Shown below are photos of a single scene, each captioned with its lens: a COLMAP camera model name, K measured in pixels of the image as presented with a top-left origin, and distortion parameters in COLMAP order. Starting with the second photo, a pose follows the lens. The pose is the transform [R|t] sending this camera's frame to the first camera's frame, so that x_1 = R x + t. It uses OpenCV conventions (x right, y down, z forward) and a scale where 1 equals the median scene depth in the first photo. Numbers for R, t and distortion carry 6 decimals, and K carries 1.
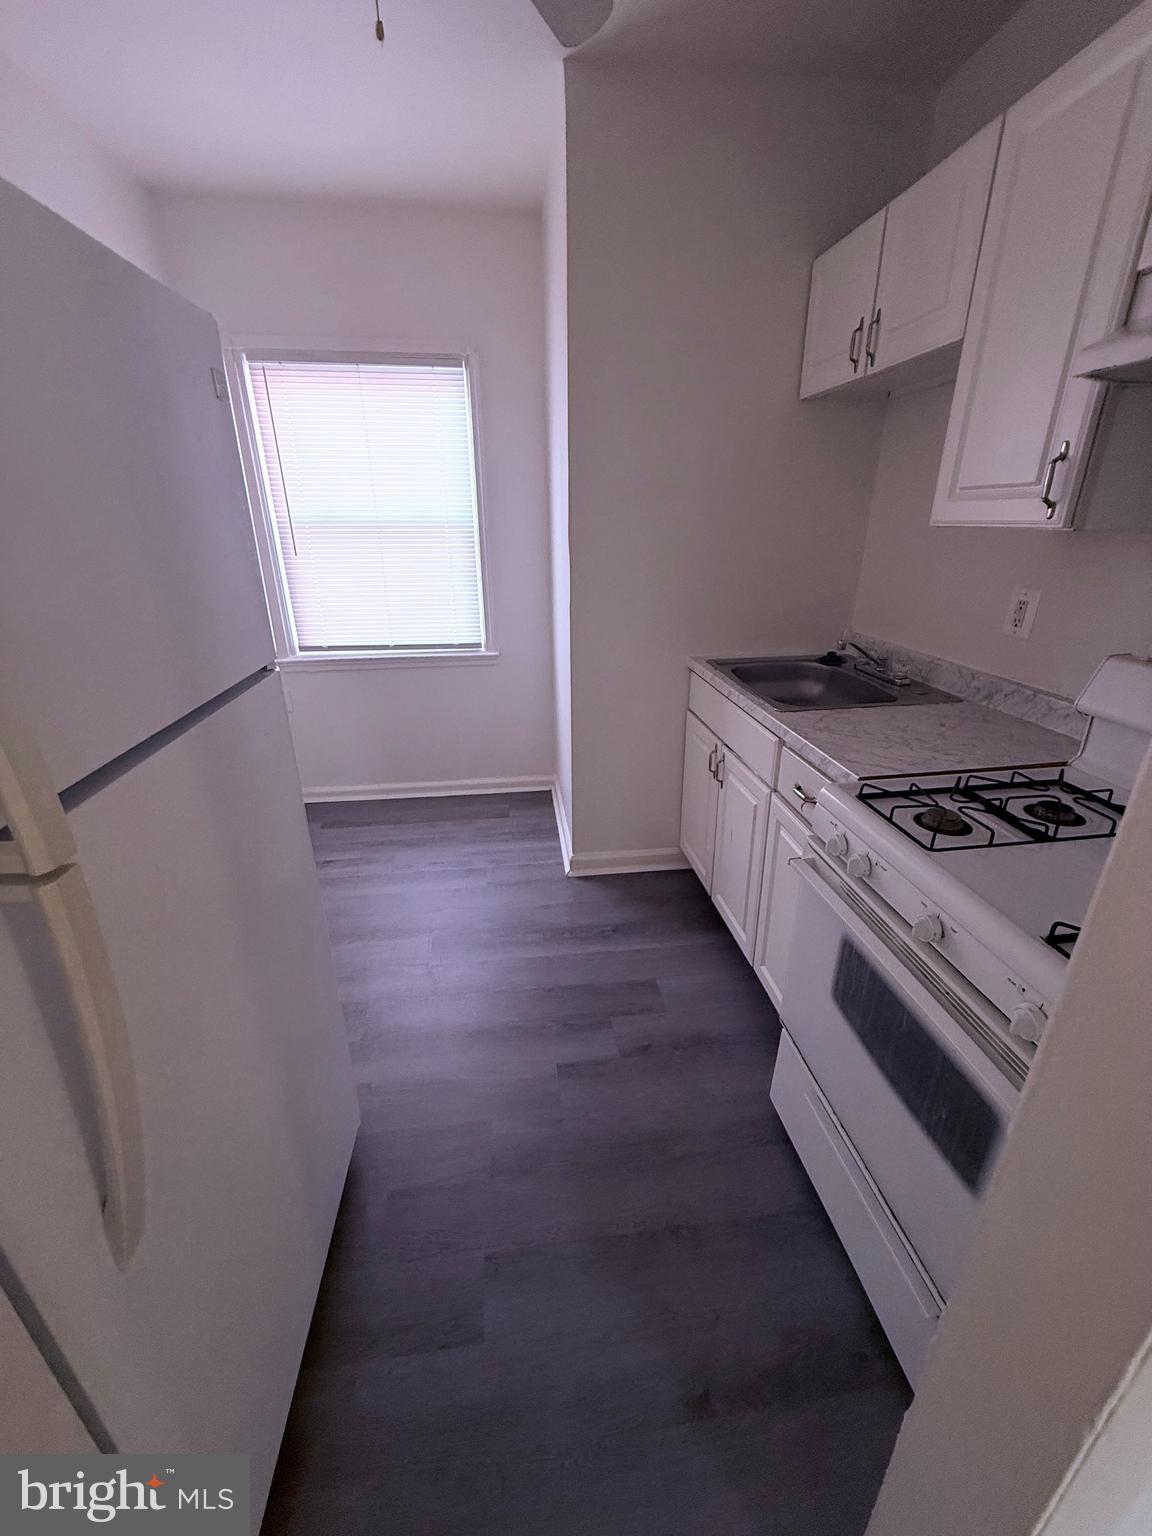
lens RADIAL K [[616.4, 0, 576.0], [0, 616.4, 768.0], [0, 0, 1]] dist [0.004509, 0.000209]
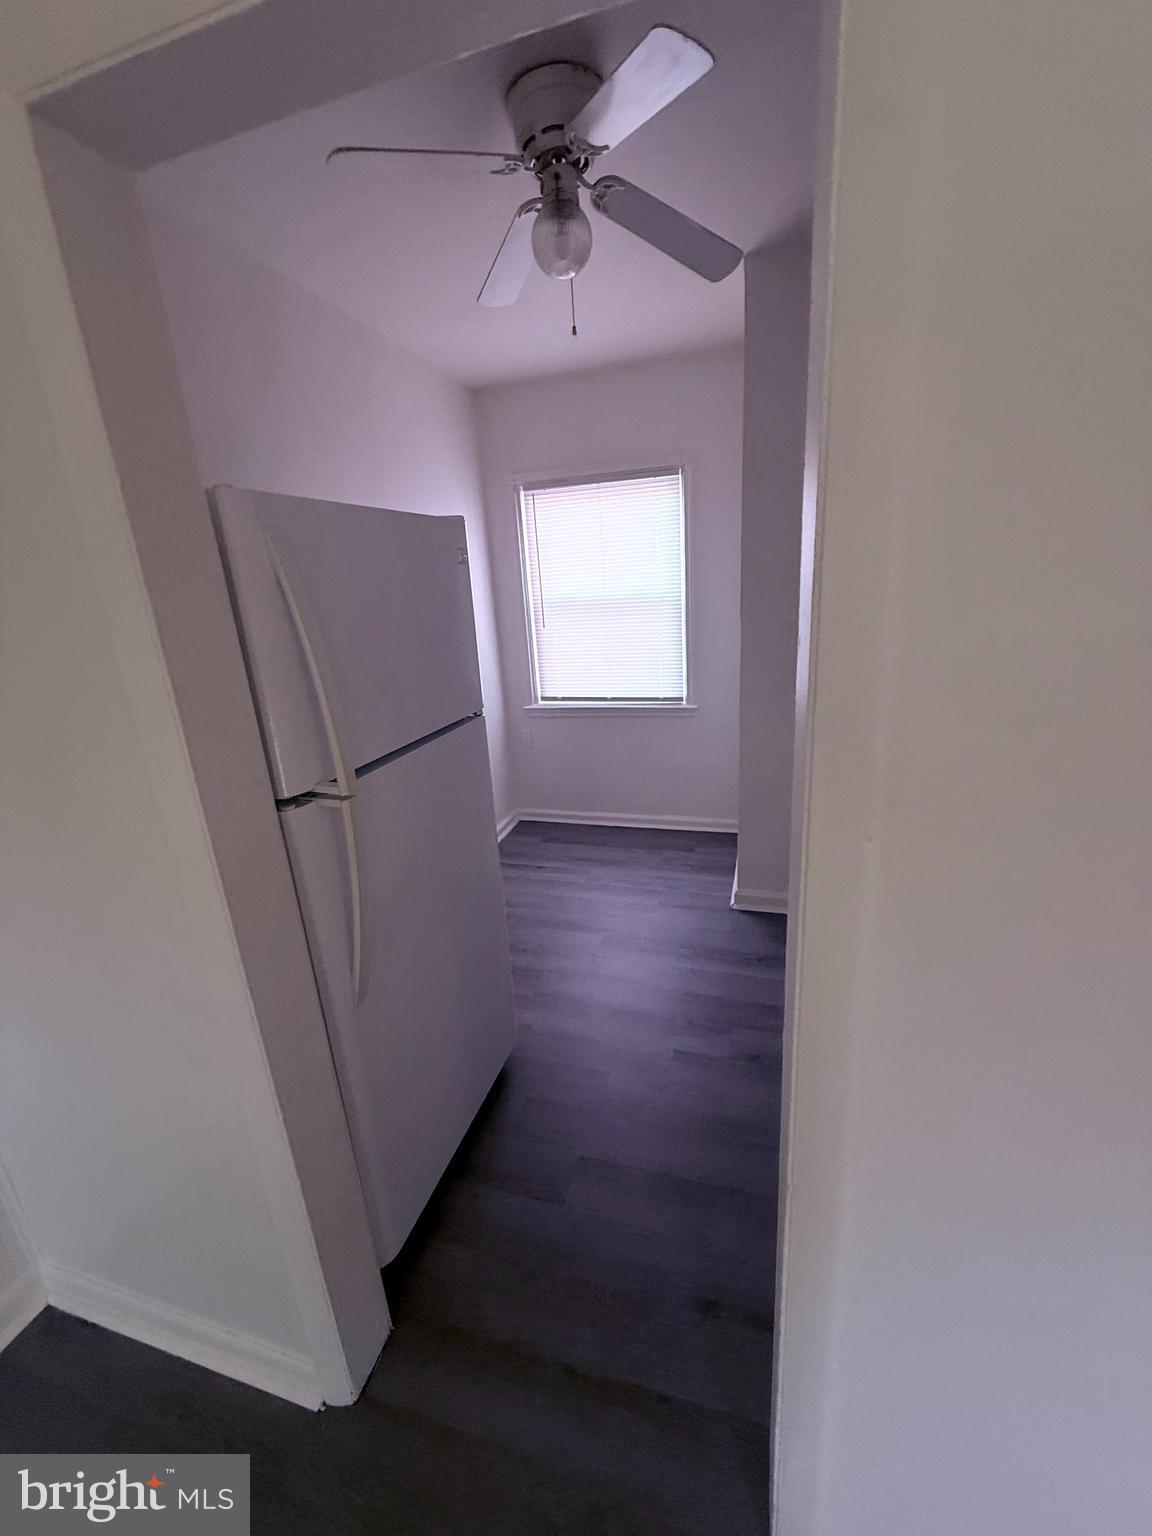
lens RADIAL K [[625.4, 0, 576.0], [0, 625.4, 768.0], [0, 0, 1]] dist [-0.000861, 0.000000]
pose [[0.914330, 0.066604, -0.399454, 0.160500], [-0.096513, 0.993799, -0.055210, 0.014081], [0.393300, 0.089032, 0.915089, -0.155793]]
